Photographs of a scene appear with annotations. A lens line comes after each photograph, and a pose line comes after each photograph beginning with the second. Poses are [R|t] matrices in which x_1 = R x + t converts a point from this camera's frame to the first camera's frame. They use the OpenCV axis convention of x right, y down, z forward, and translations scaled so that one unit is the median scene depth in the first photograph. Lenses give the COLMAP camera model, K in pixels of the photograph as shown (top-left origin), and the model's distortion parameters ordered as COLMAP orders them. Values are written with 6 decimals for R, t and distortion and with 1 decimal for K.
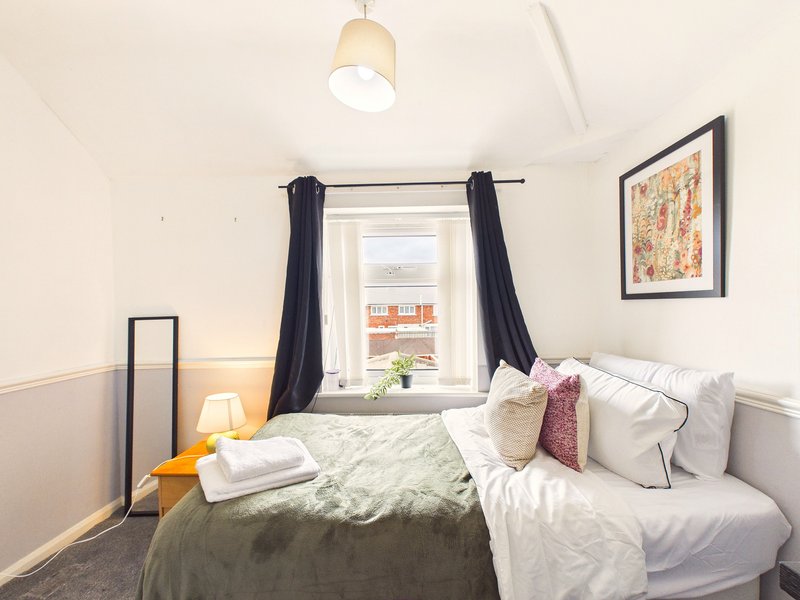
lens RADIAL K [[325.9, 0, 404.1], [0, 325.9, 311.6], [0, 0, 1]] dist [0.006797, 0.000286]
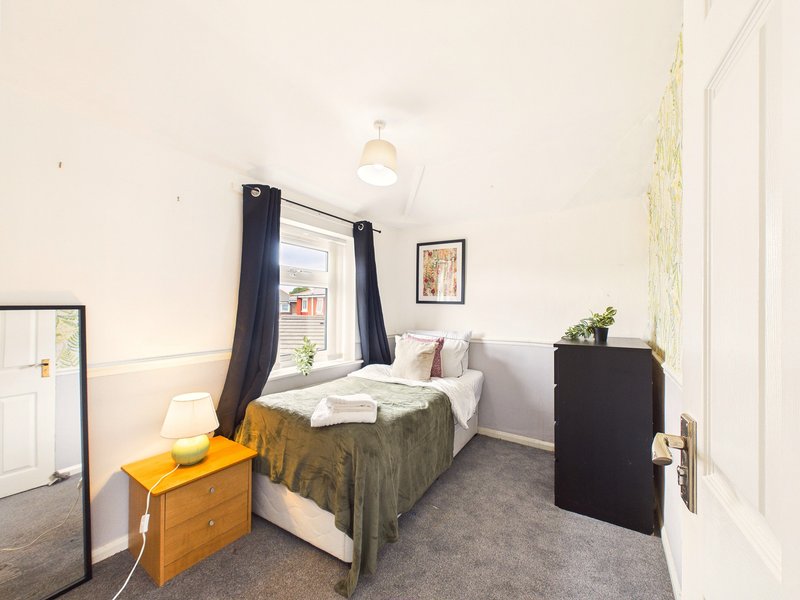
lens RADIAL K [[325.9, 0, 403.1], [0, 325.9, 303.2], [0, 0, 1]] dist [0.006797, 0.000286]
pose [[0.525805, 0.033847, 0.849931, -1.114040], [-0.014403, 0.999419, -0.030890, 0.025239], [-0.850483, 0.004001, 0.525987, 0.005567]]
